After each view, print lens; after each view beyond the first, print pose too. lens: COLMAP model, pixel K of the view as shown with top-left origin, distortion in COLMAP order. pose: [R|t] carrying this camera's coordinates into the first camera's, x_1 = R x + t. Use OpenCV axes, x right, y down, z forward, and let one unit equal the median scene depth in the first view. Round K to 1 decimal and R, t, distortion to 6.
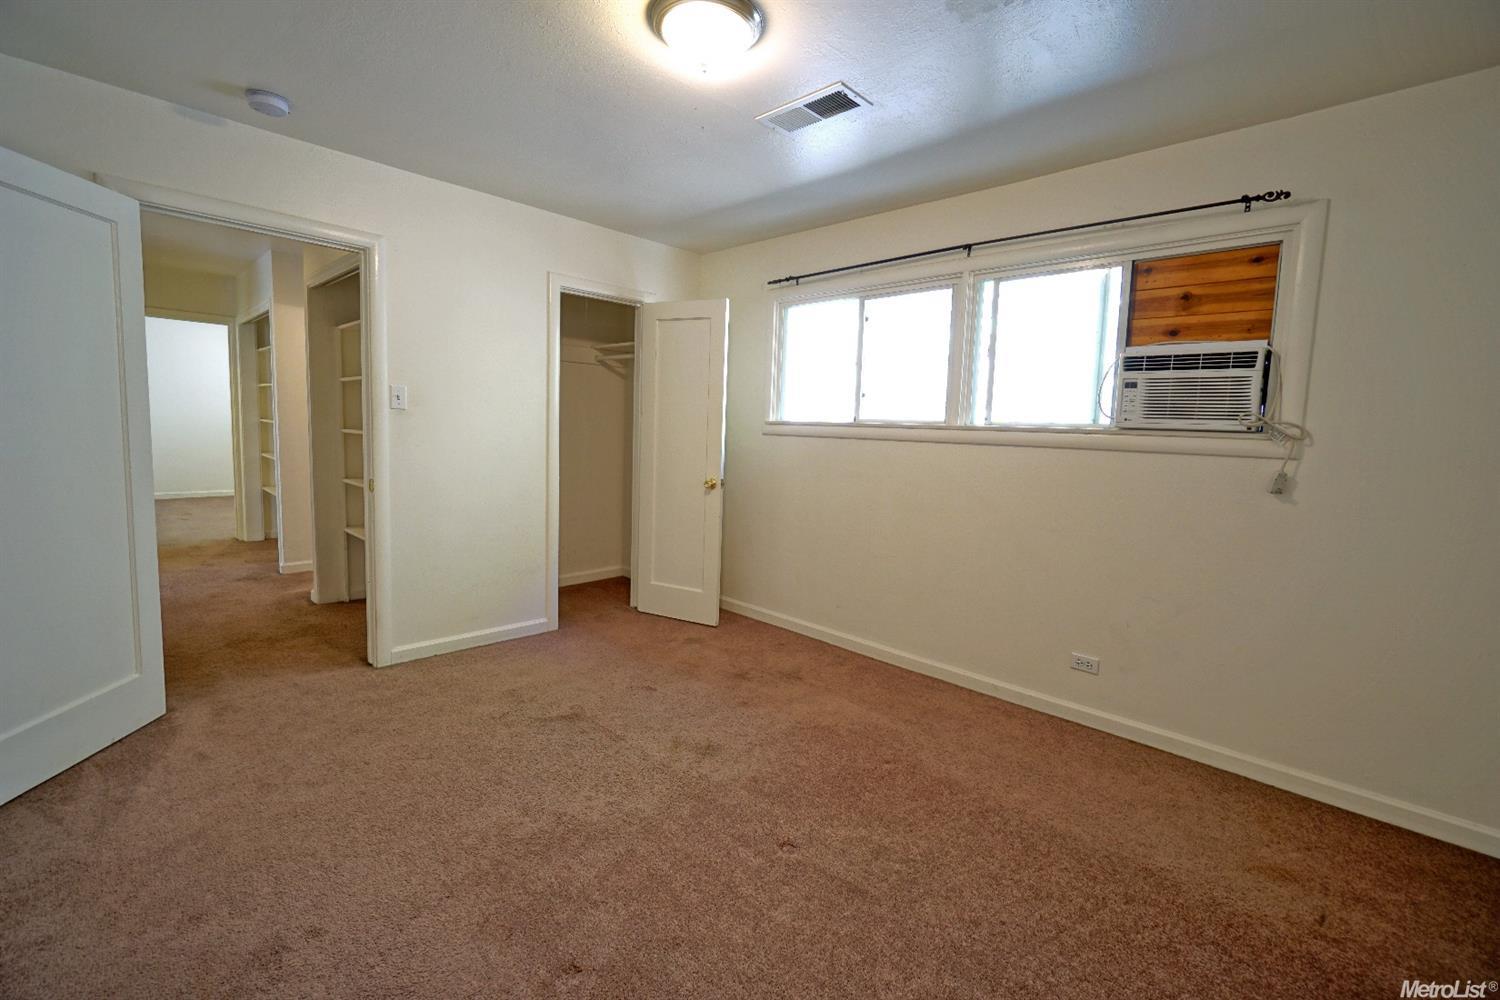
lens RADIAL K [[649.3, 0, 750.6], [0, 649.3, 502.8], [0, 0, 1]] dist [-0.007914, 0.003235]
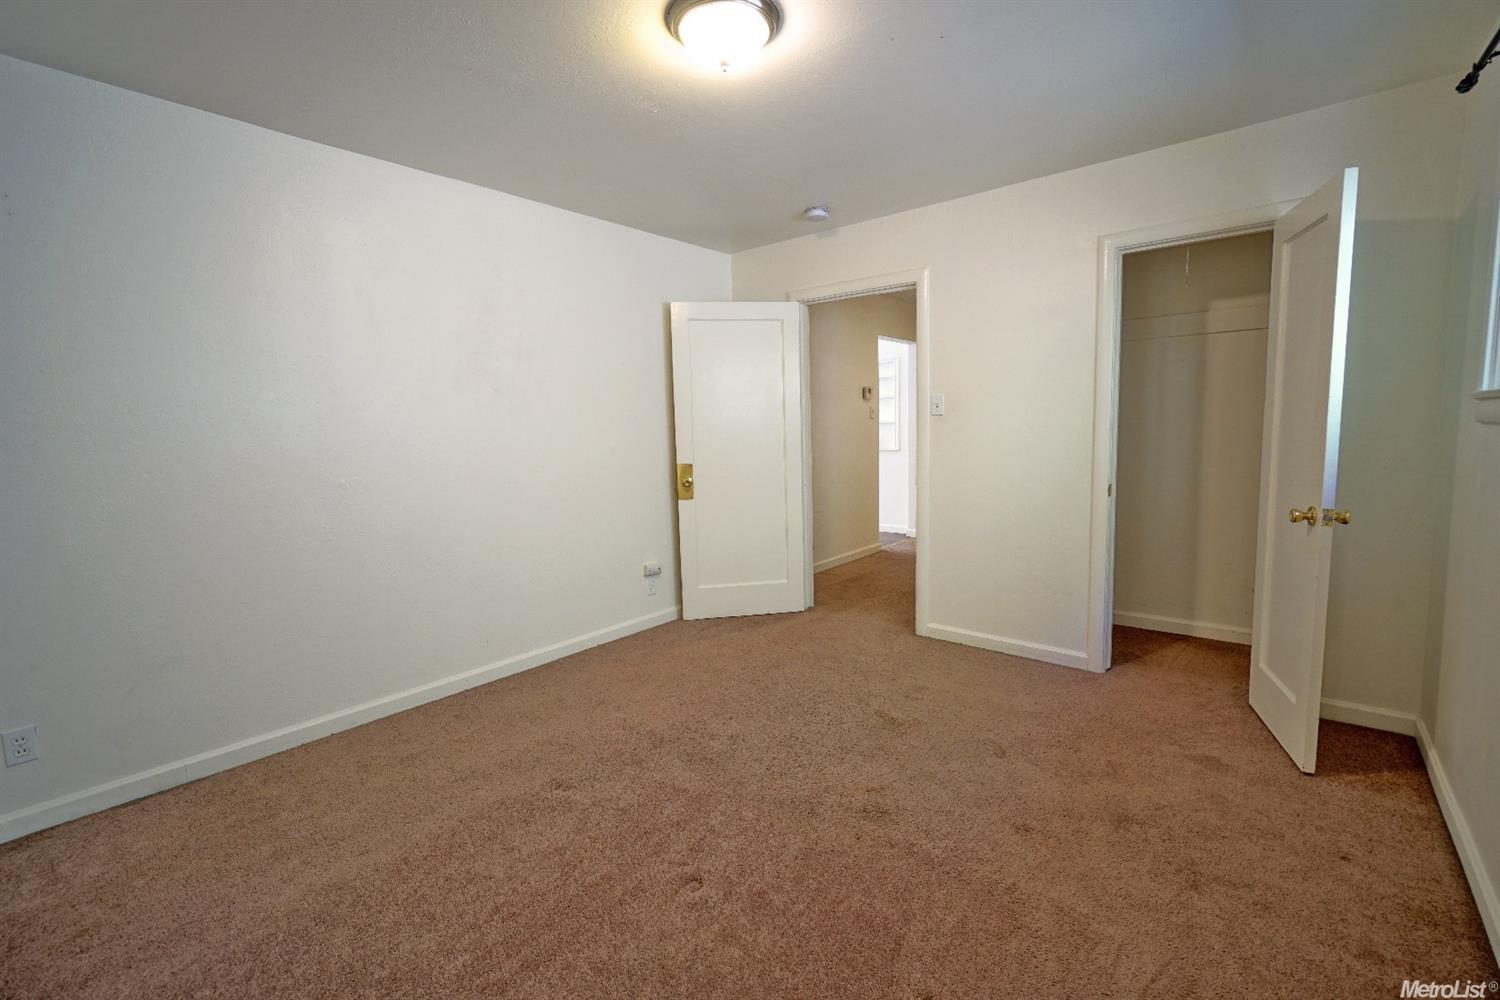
lens RADIAL K [[649.3, 0, 754.7], [0, 649.3, 502.5], [0, 0, 1]] dist [-0.007914, 0.003235]
pose [[0.059154, 0.079459, -0.995081, 0.544799], [-0.093274, 0.992906, 0.073741, -0.043202], [0.993882, 0.088453, 0.066146, 0.577544]]
